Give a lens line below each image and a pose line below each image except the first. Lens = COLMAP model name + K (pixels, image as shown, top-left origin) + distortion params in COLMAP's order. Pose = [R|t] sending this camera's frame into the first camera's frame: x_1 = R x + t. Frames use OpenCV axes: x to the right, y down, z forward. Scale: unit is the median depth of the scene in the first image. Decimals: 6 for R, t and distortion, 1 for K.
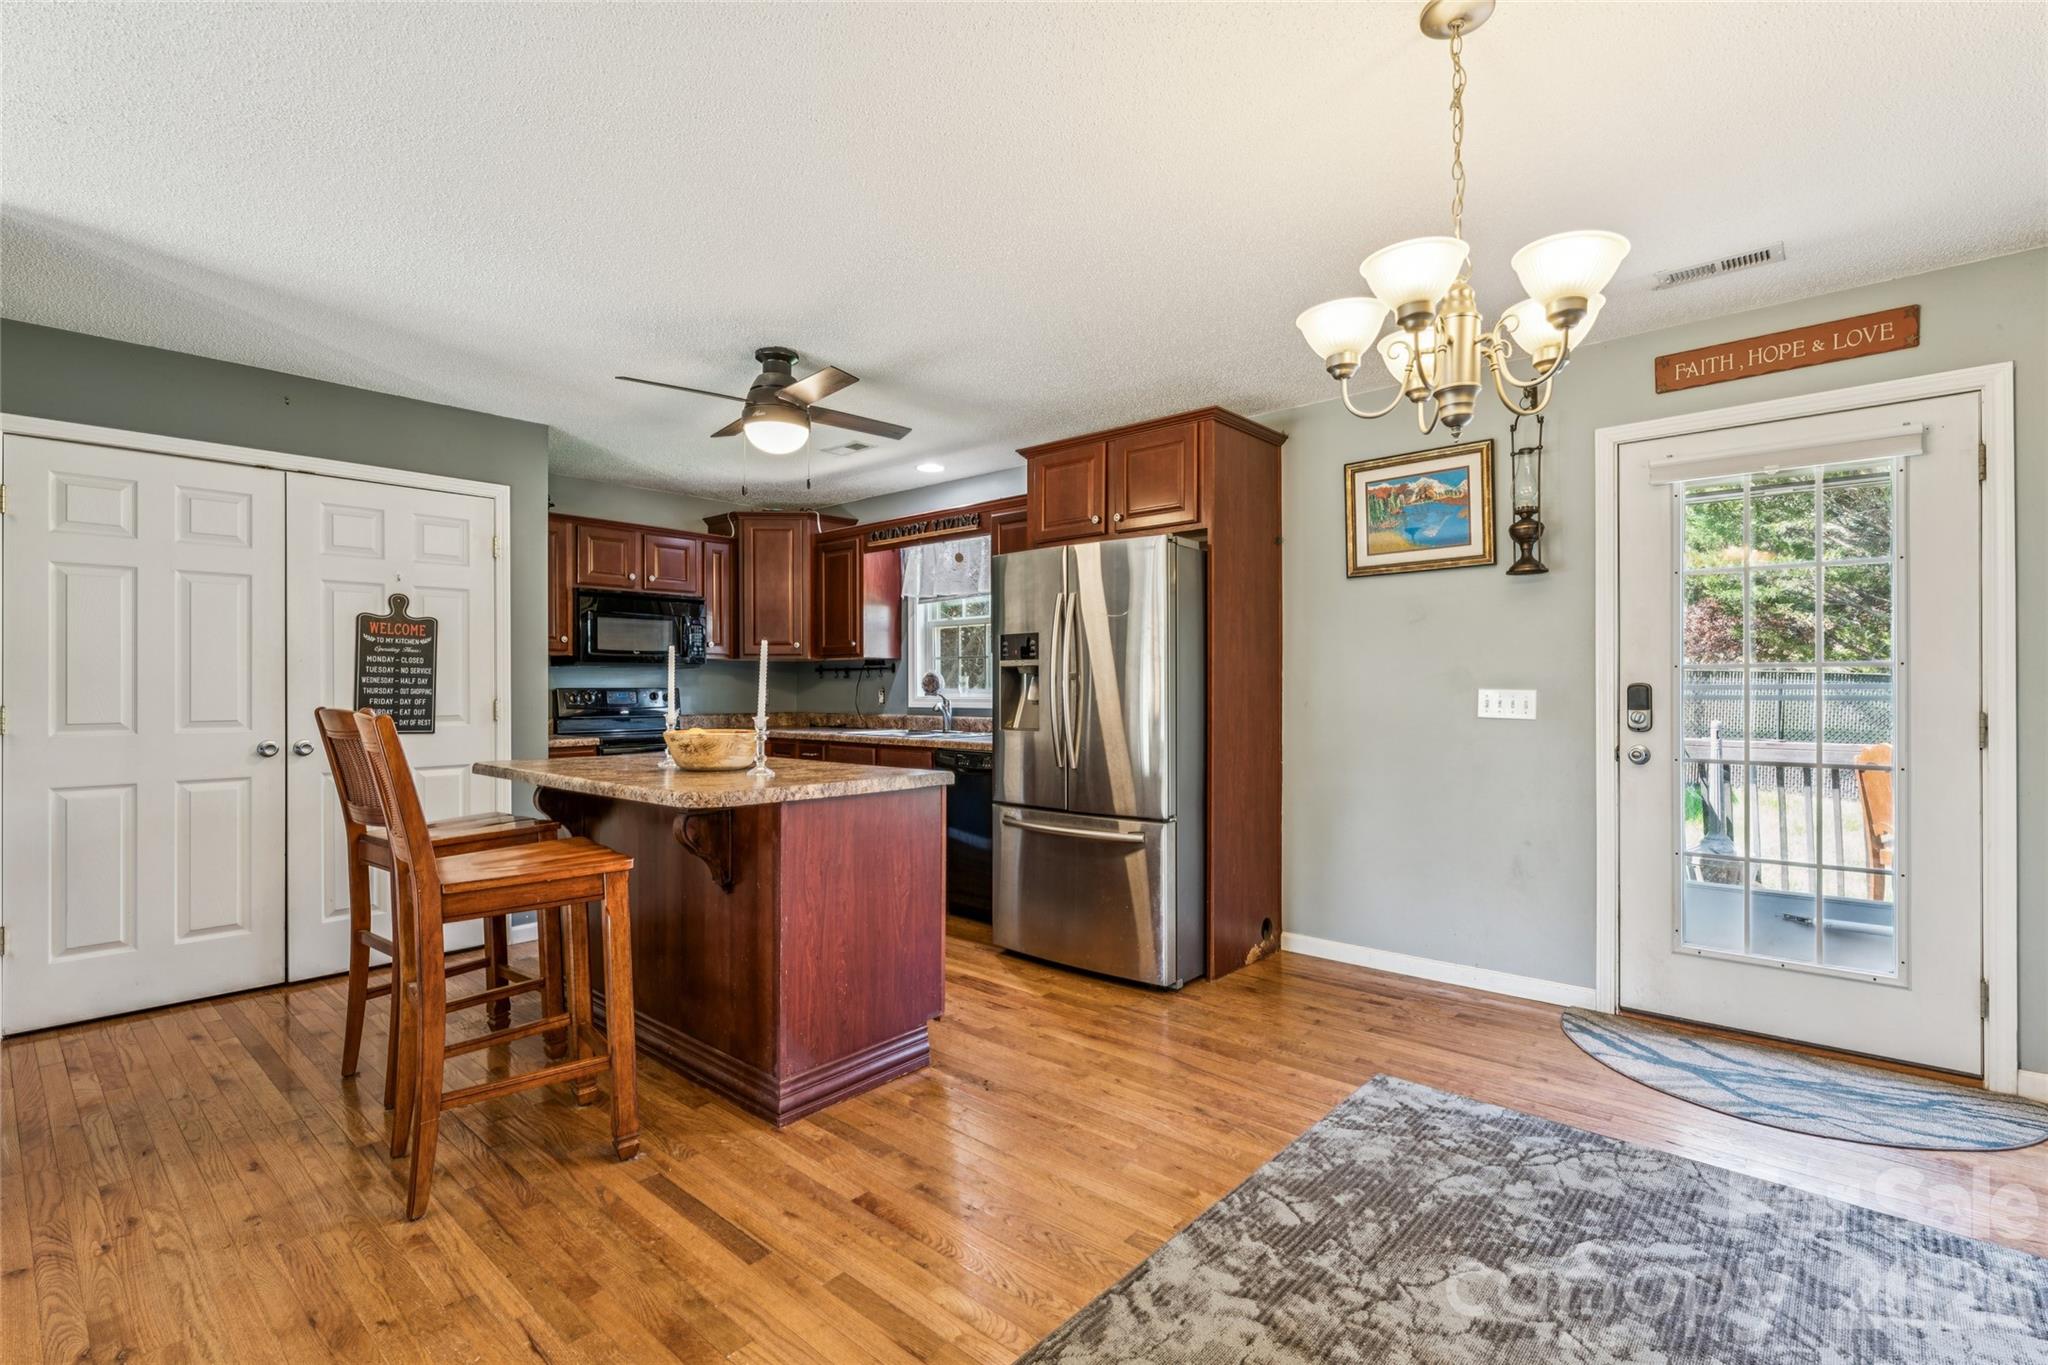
lens RADIAL K [[923.0, 0, 1002.0], [0, 923.0, 685.4], [0, 0, 1]] dist [0.002621, 0.000422]
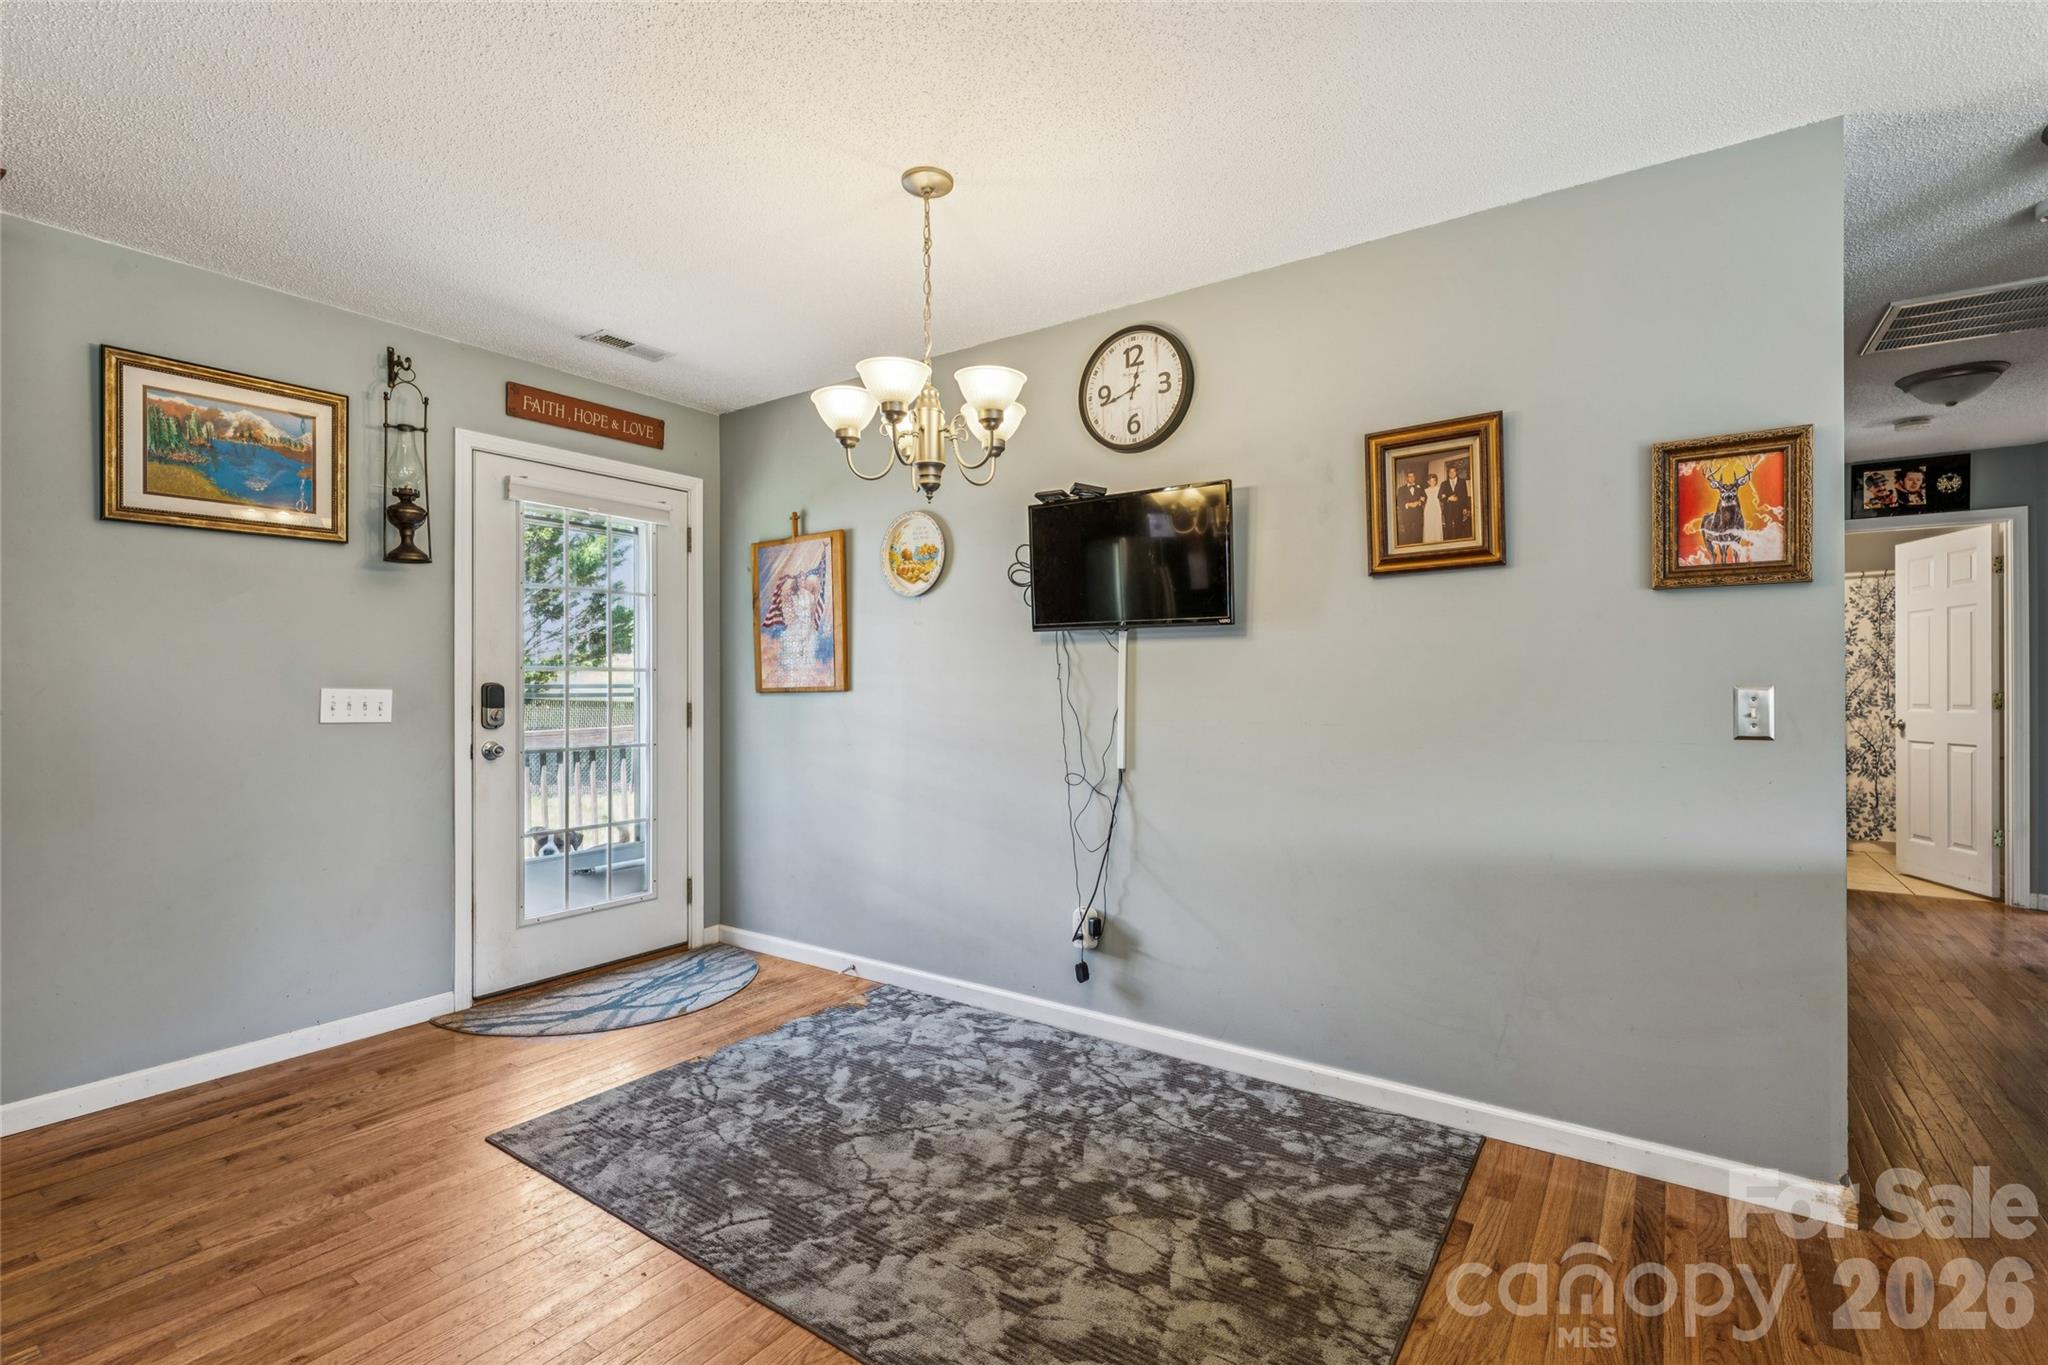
lens RADIAL K [[923.0, 0, 1041.9], [0, 923.0, 690.1], [0, 0, 1]] dist [0.002621, 0.000422]
pose [[-0.136881, -0.001065, 0.990587, -0.469390], [-0.000255, 0.999999, 0.001039, 0.004807], [-0.990587, -0.000110, -0.136881, 0.558867]]
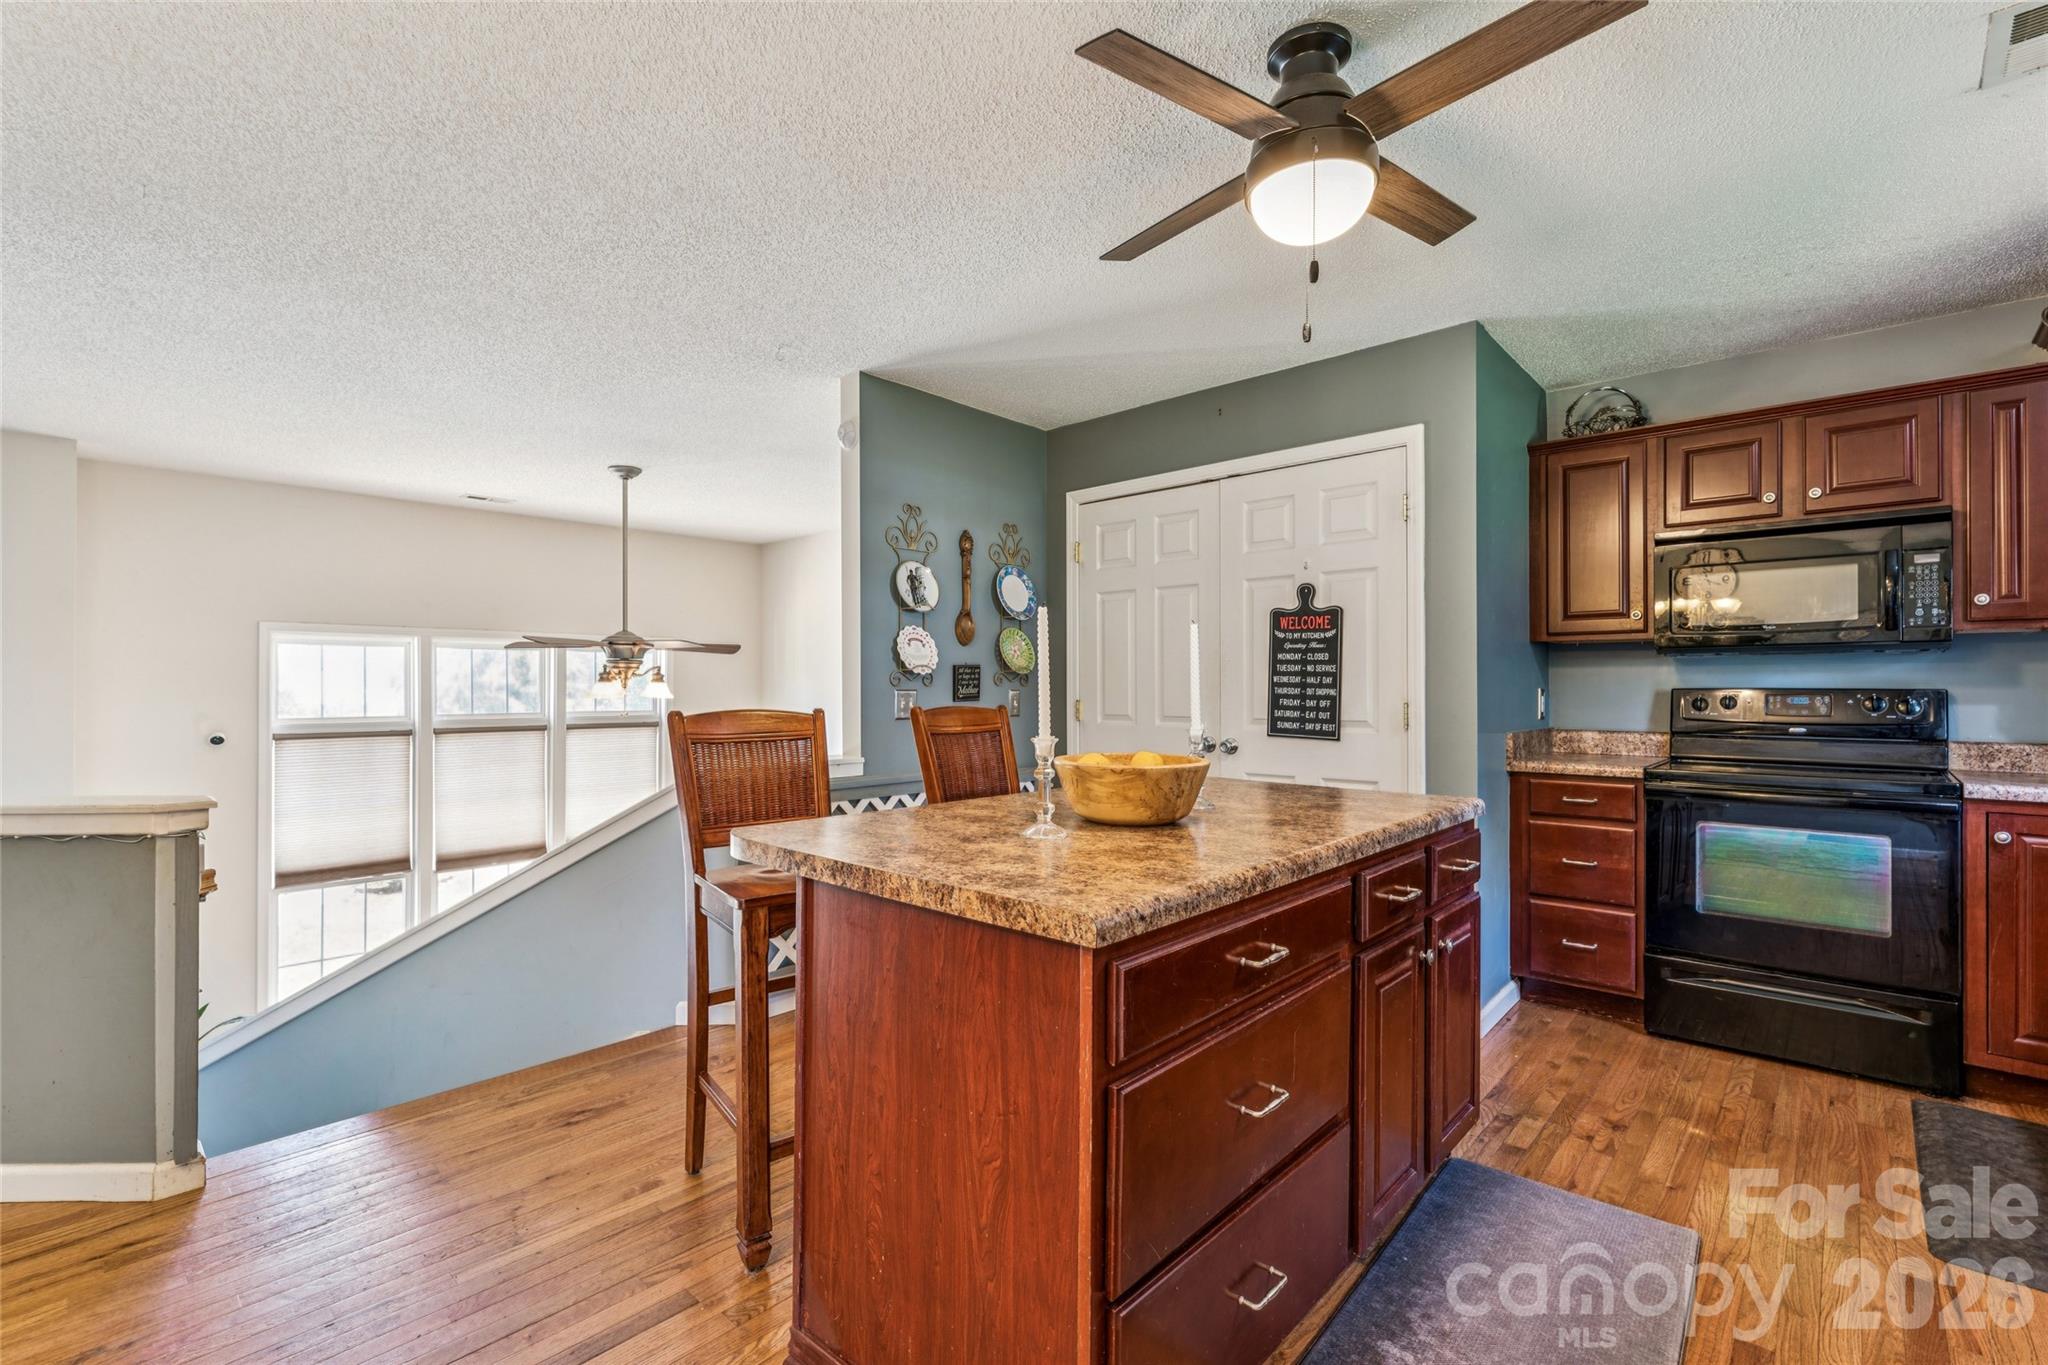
lens RADIAL K [[923.0, 0, 1049.4], [0, 923.0, 684.8], [0, 0, 1]] dist [0.002621, 0.000422]
pose [[0.012462, -0.001507, -0.999921, 0.315295], [0.000706, 0.999999, -0.001498, 0.001391], [0.999922, -0.000687, 0.012463, 0.947280]]
